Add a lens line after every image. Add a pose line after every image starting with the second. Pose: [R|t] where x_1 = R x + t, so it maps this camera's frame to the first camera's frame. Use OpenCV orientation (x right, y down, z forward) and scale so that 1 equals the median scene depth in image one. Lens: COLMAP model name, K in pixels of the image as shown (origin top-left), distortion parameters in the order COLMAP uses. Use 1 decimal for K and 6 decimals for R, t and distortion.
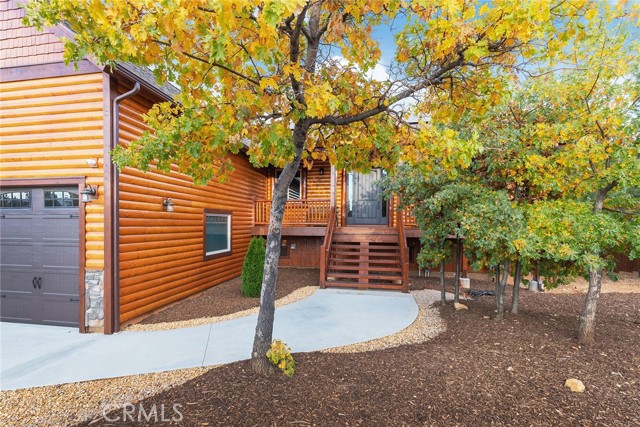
lens RADIAL K [[293.8, 0, 316.6], [0, 293.8, 225.8], [0, 0, 1]] dist [0.000415, -0.000035]
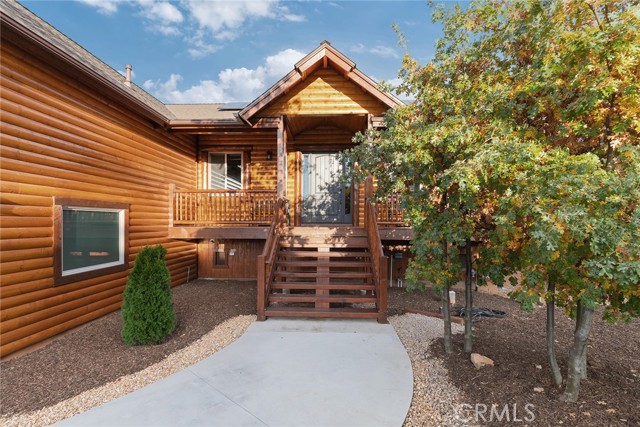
lens RADIAL K [[293.8, 0, 316.6], [0, 293.8, 225.8], [0, 0, 1]] dist [0.000415, -0.000035]
pose [[0.990928, -0.004863, 0.134306, 0.055317], [0.004334, 0.999982, 0.004232, -0.001764], [-0.134325, -0.003611, 0.990931, 0.322637]]
